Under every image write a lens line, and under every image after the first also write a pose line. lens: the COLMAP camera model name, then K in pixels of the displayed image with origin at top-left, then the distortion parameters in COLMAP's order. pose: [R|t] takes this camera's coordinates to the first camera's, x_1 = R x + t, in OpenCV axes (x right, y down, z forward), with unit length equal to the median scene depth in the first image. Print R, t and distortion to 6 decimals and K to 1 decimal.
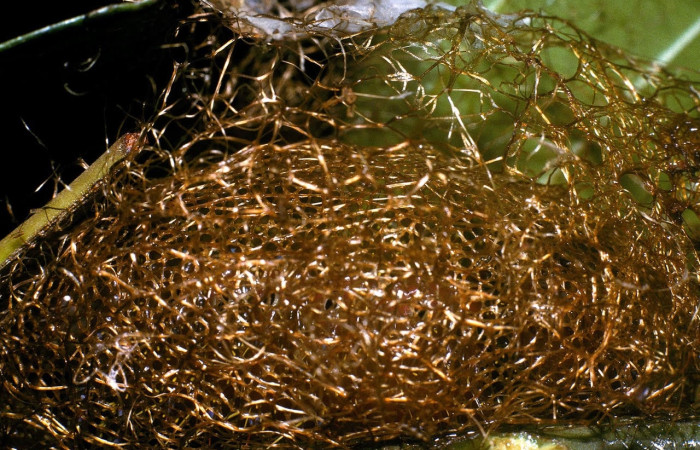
lens RADIAL K [[1719.3, 0, 348.2], [0, 1719.3, 223.9], [0, 0, 1]] dist [-0.174398, 0.000000]
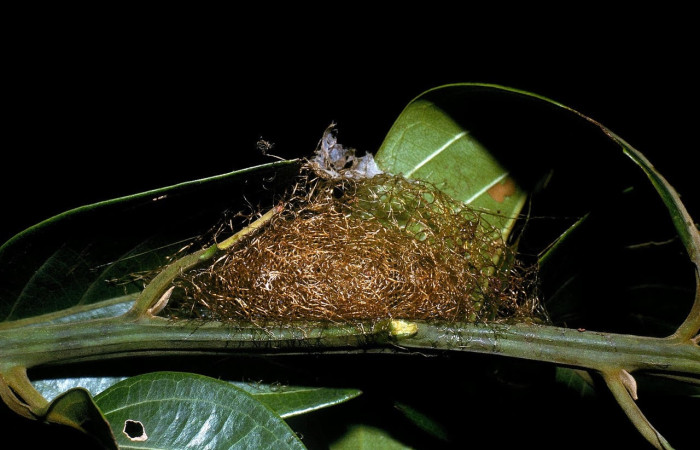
lens RADIAL K [[1719.3, 0, 350.6], [0, 1719.3, 225.1], [0, 0, 1]] dist [-0.174398, 0.000000]
pose [[0.992263, 0.106366, 0.064038, -0.194172], [-0.099156, 0.989321, -0.106828, 0.285956], [-0.074717, 0.099652, 0.992213, -1.940728]]
